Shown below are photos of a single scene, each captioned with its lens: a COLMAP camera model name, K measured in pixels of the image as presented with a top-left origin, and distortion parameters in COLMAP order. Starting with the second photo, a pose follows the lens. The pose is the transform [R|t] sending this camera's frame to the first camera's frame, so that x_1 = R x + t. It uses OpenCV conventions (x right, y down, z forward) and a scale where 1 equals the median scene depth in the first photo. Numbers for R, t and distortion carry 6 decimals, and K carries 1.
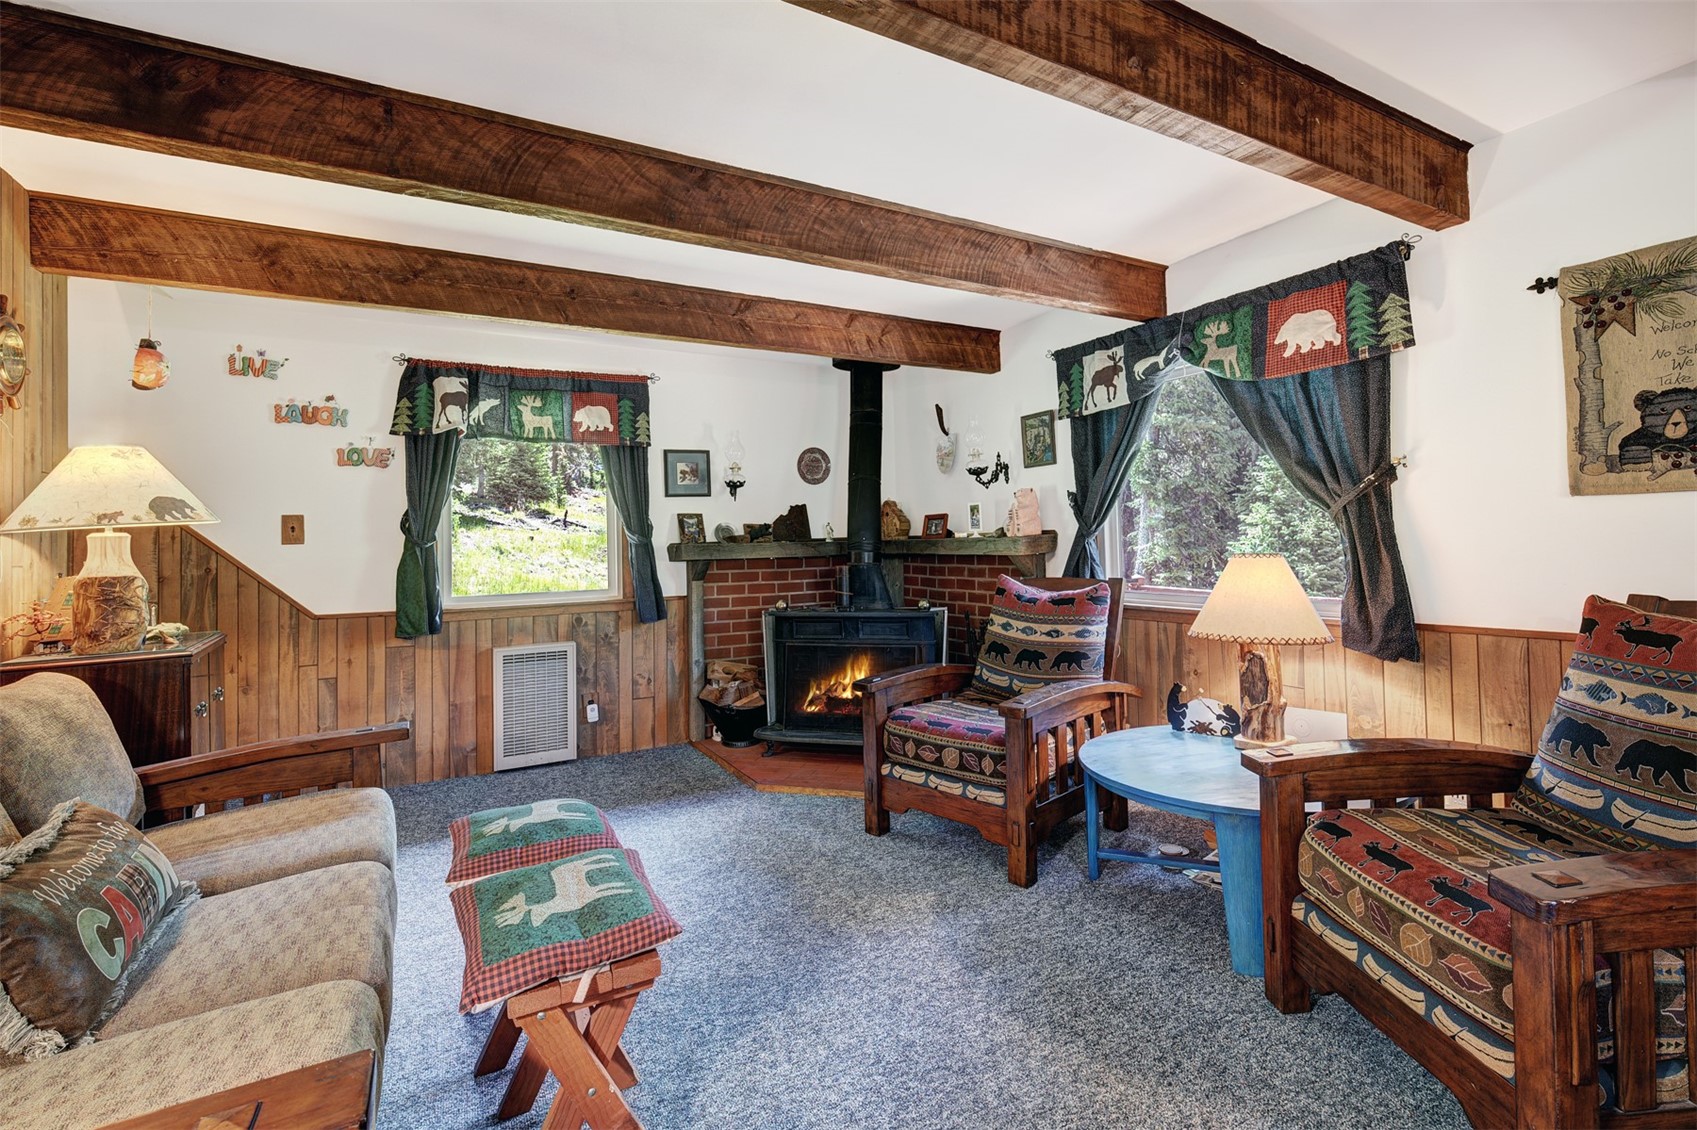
lens RADIAL K [[772.4, 0, 871.7], [0, 772.4, 518.3], [0, 0, 1]] dist [0.000195, -0.000483]
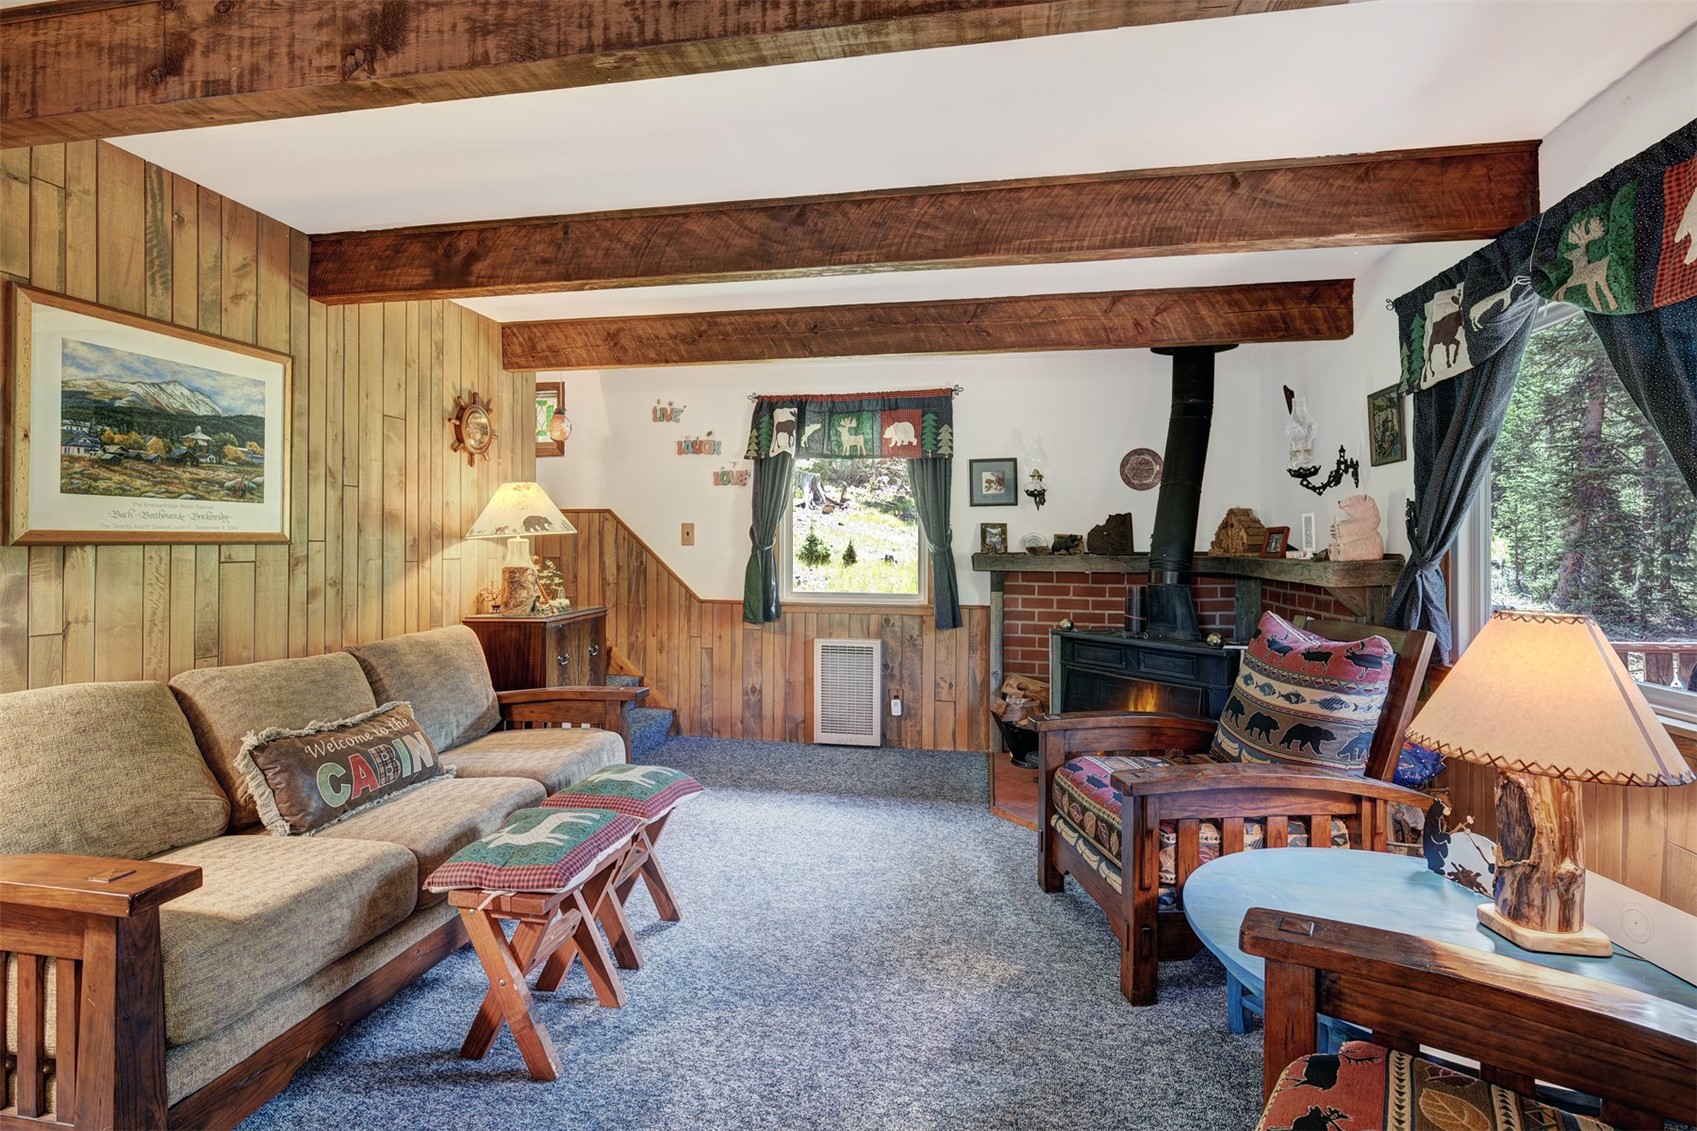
lens RADIAL K [[789.8, 0, 850.2], [0, 789.8, 540.4], [0, 0, 1]] dist [-0.001497, -0.000761]
pose [[0.765158, 0.024338, -0.643383, 0.343905], [-0.004290, 0.999456, 0.032707, -0.020617], [0.643829, -0.022266, 0.764846, 0.136317]]
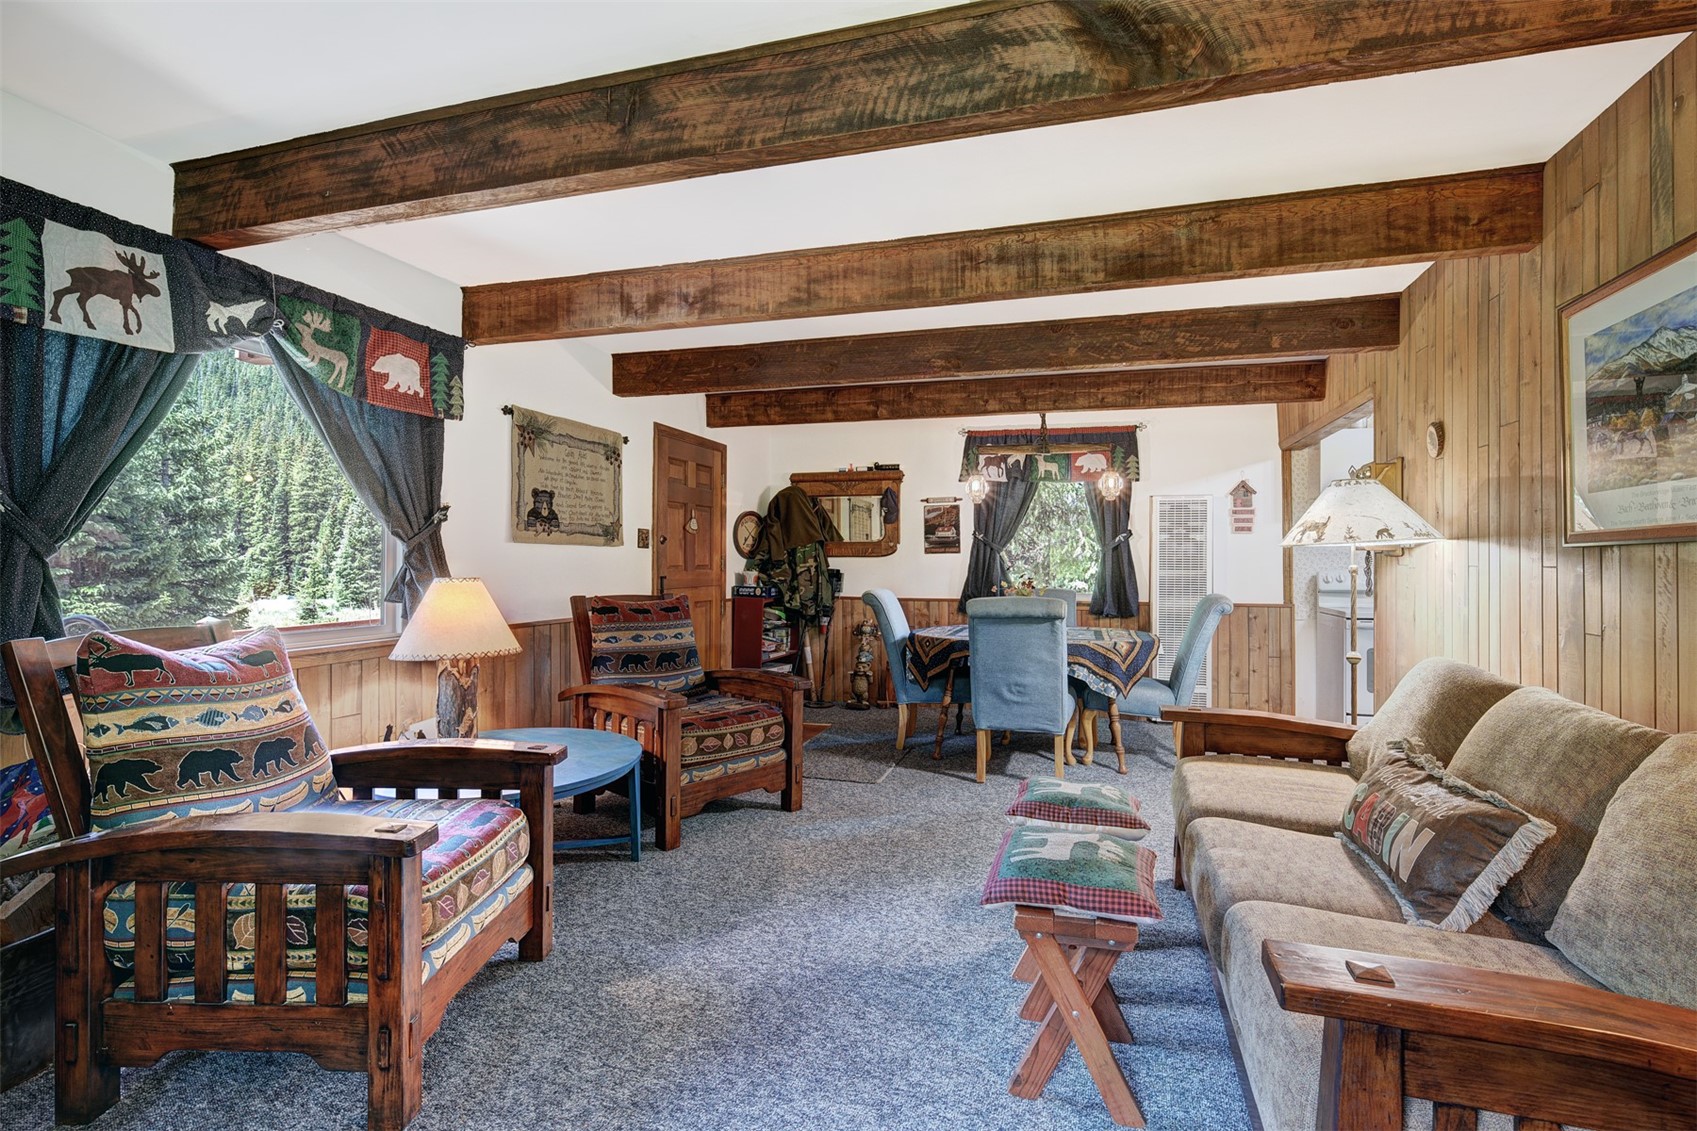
lens RADIAL K [[789.9, 0, 852.3], [0, 789.9, 555.6], [0, 0, 1]] dist [0.000442, -0.000463]
pose [[-0.681327, 0.025825, 0.731524, -0.503628], [-0.010475, 0.998931, -0.045021, 0.041616], [-0.731905, -0.038337, -0.680328, 0.969602]]
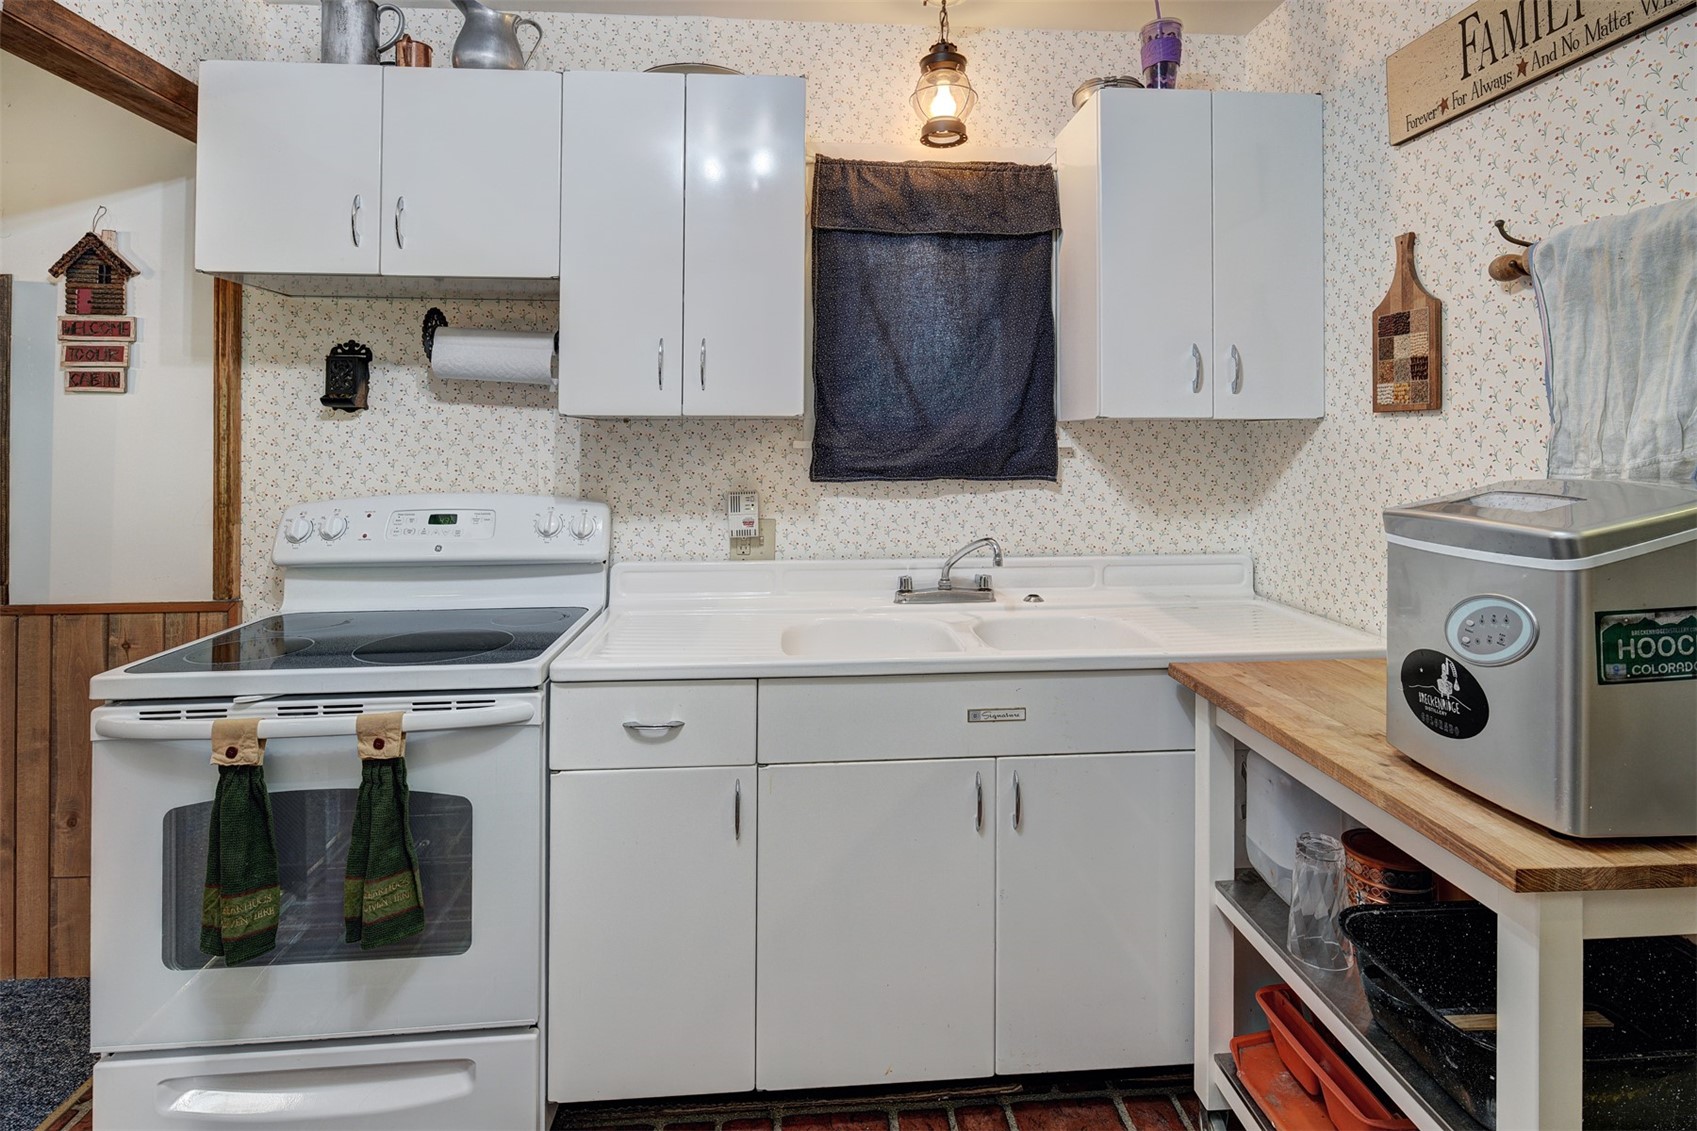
lens RADIAL K [[850.6, 0, 851.1], [0, 850.6, 432.8], [0, 0, 1]] dist [0.000963, -0.000099]
pose [[-0.903326, 0.027236, 0.428090, -0.576558], [0.010196, 0.999064, -0.042047, -0.024833], [-0.428834, -0.033617, -0.902758, -0.345714]]
